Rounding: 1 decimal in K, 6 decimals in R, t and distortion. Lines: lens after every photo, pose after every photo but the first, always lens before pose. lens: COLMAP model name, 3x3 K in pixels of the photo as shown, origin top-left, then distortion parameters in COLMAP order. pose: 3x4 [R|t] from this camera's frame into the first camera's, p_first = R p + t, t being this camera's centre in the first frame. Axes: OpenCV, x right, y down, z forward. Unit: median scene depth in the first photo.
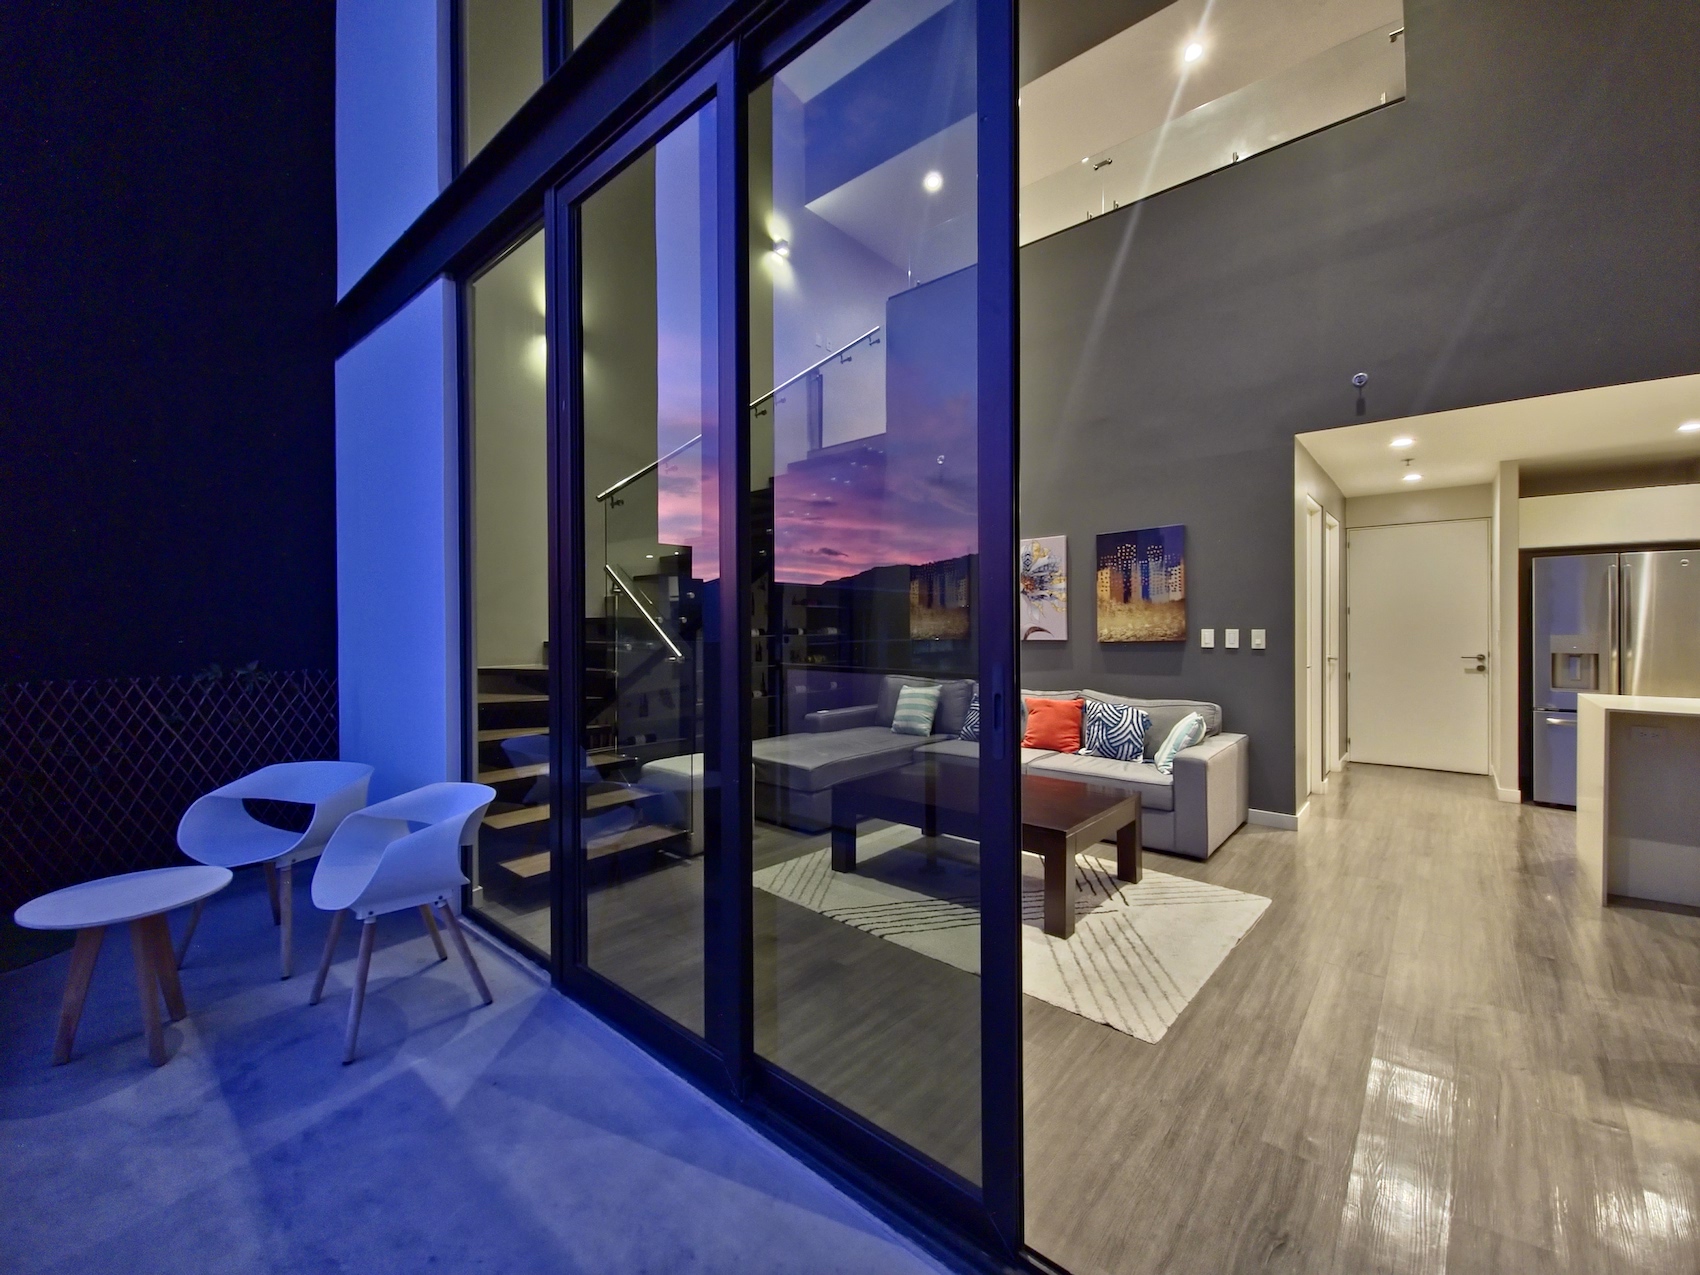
lens RADIAL K [[694.9, 0, 840.6], [0, 694.9, 635.0], [0, 0, 1]] dist [0.009035, -0.004011]
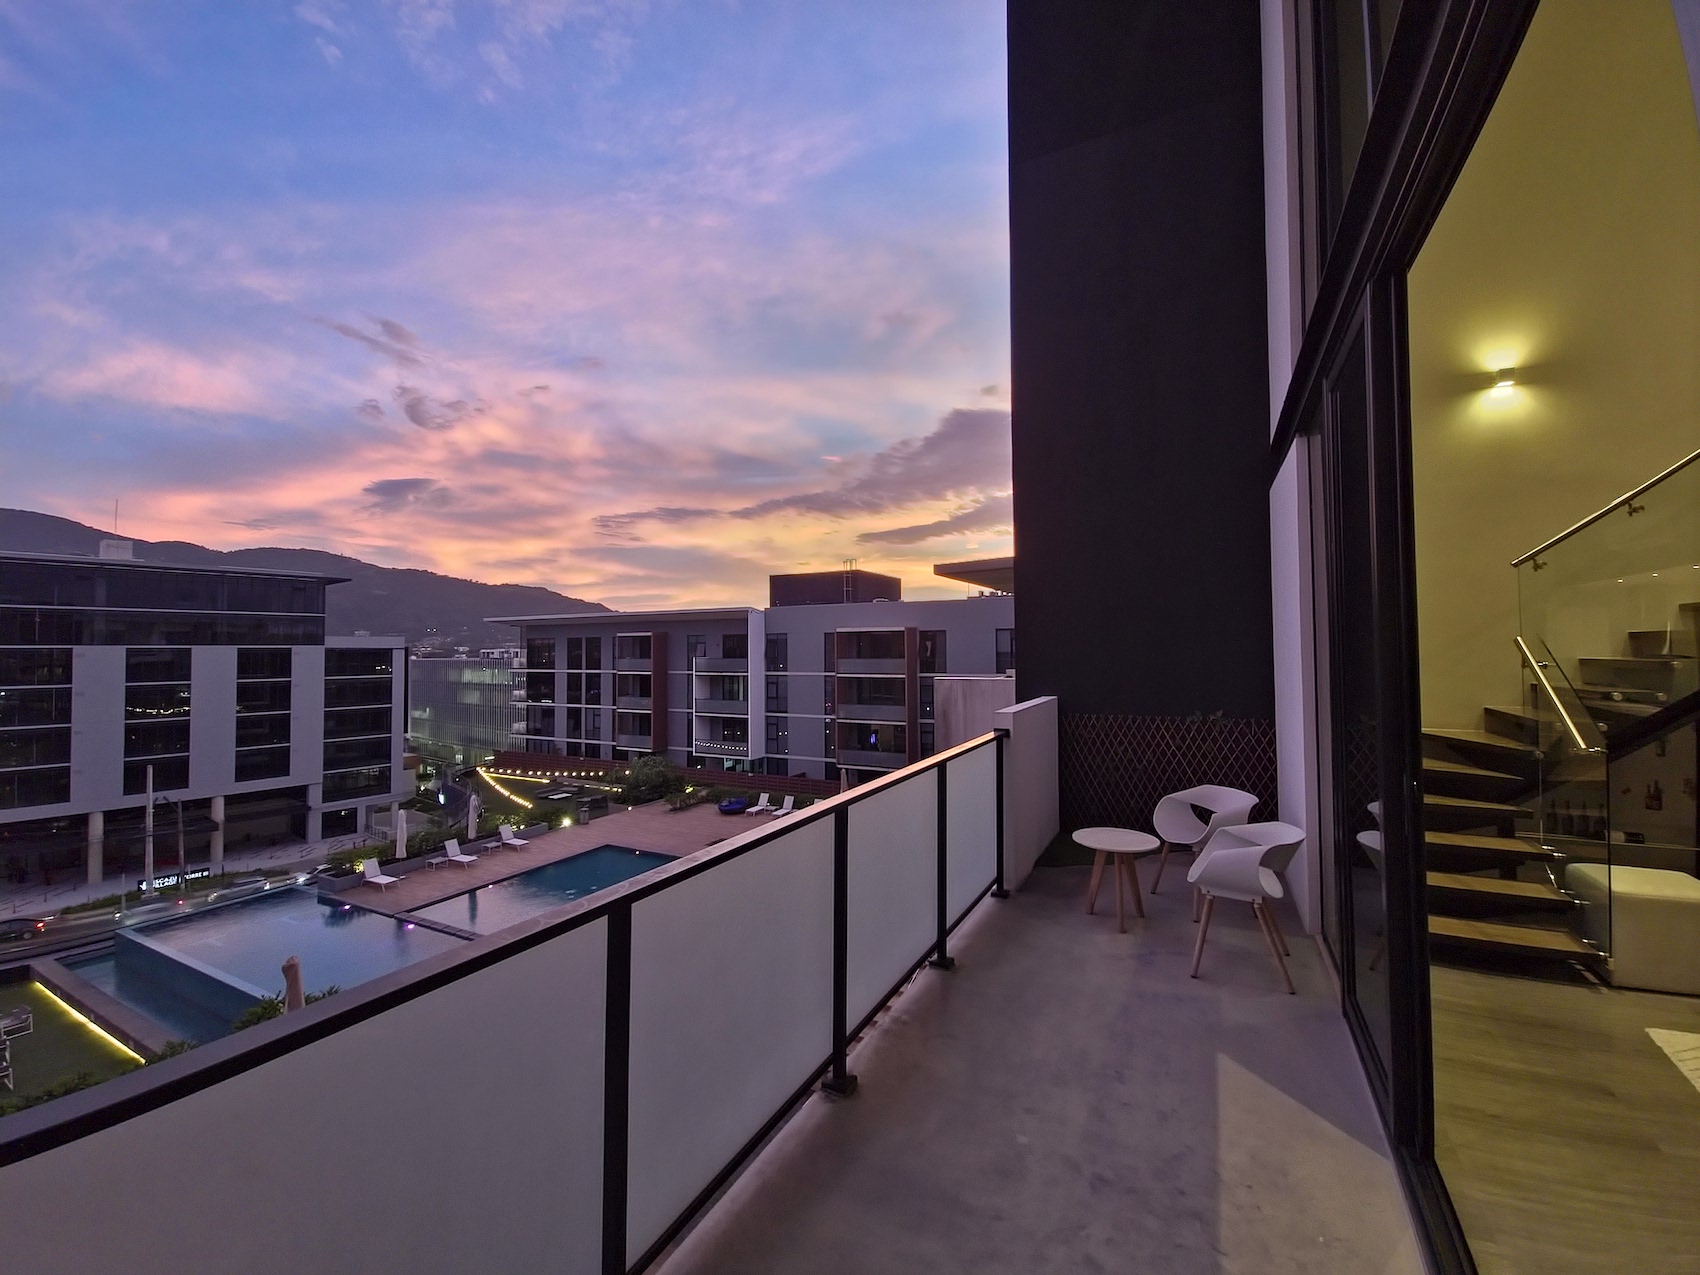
lens RADIAL K [[694.9, 0, 857.9], [0, 694.9, 636.1], [0, 0, 1]] dist [0.009035, -0.004011]
pose [[0.245605, -0.019359, -0.969177, 0.454111], [-0.008763, 0.999715, -0.022190, -0.092480], [0.969330, 0.013943, 0.245365, -0.114214]]
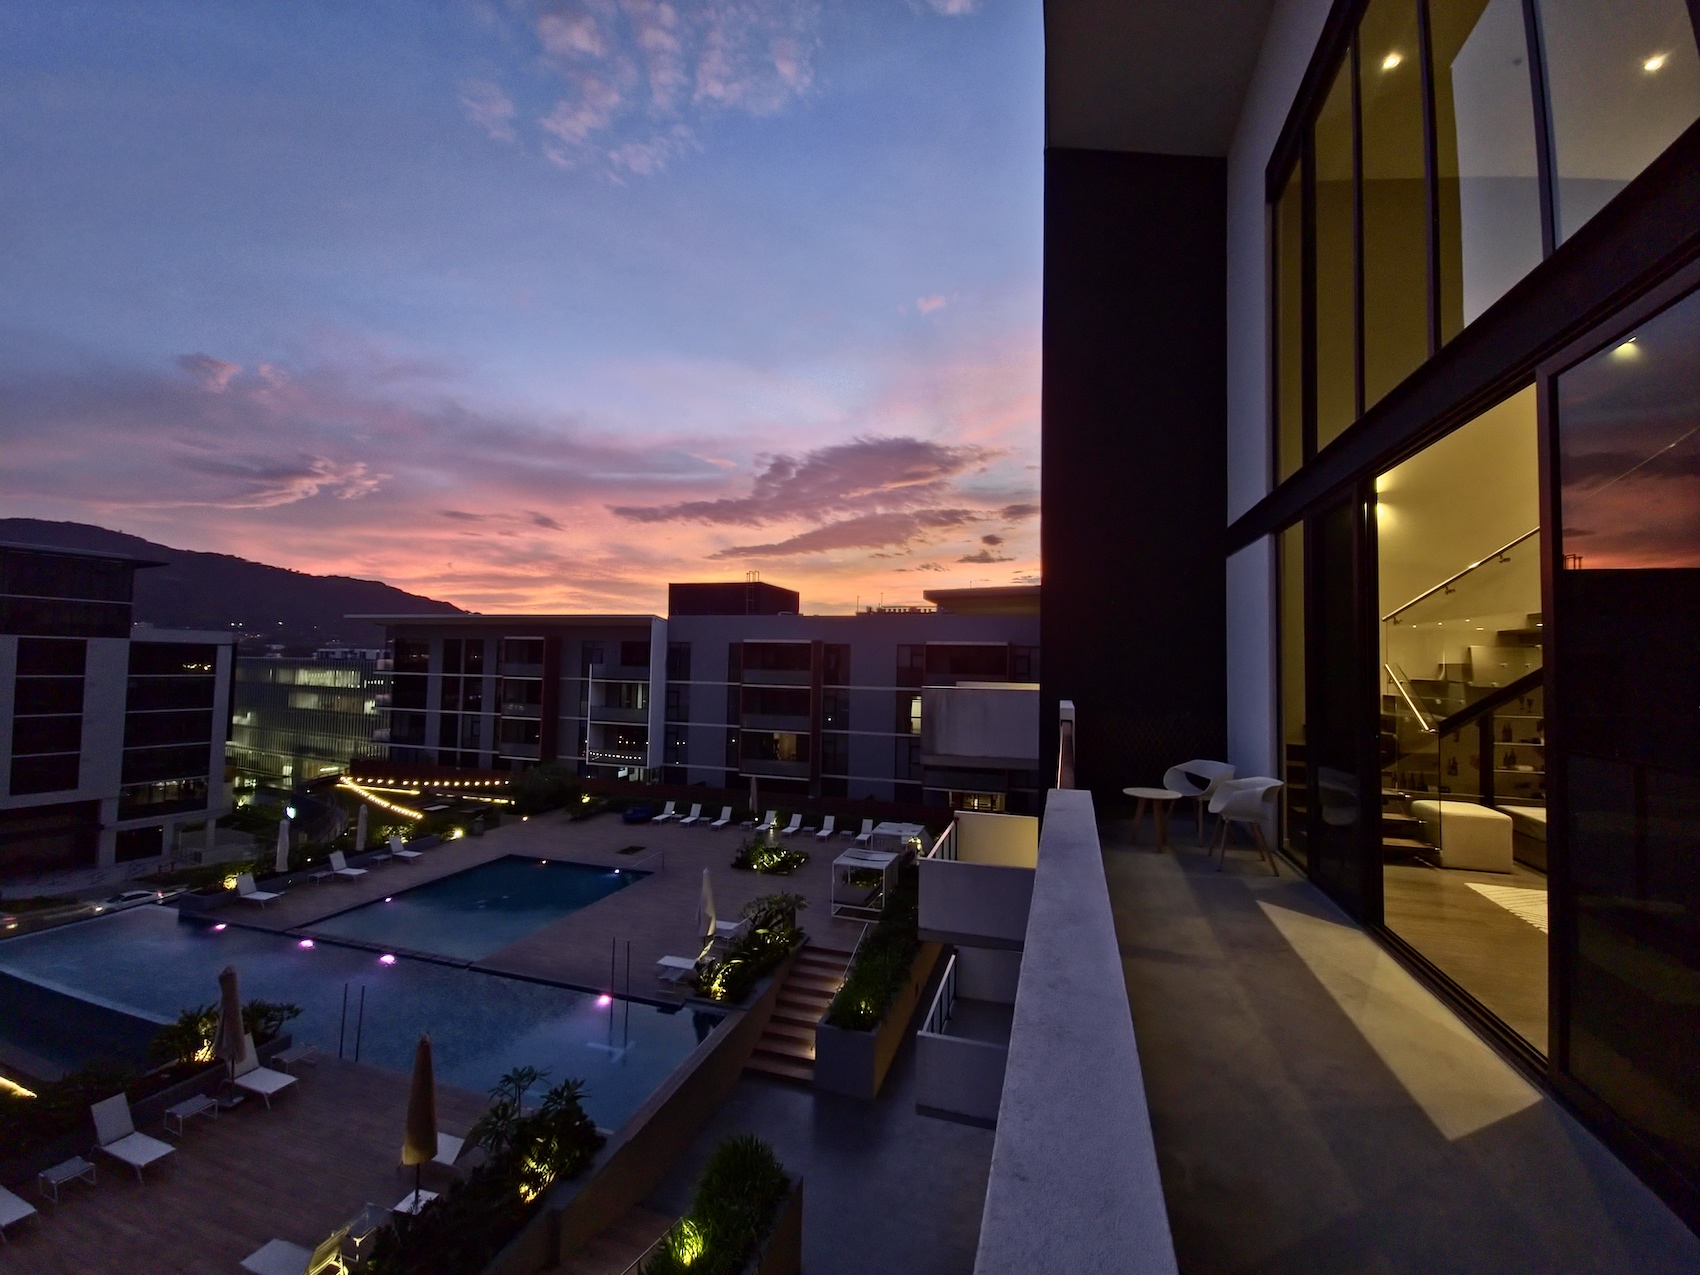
lens RADIAL K [[694.9, 0, 865.0], [0, 694.9, 625.4], [0, 0, 1]] dist [0.009035, -0.004011]
pose [[0.416567, -0.039164, -0.908261, 0.733418], [-0.036649, 0.997536, -0.059823, -0.065599], [0.908366, 0.058207, 0.414105, -0.851115]]
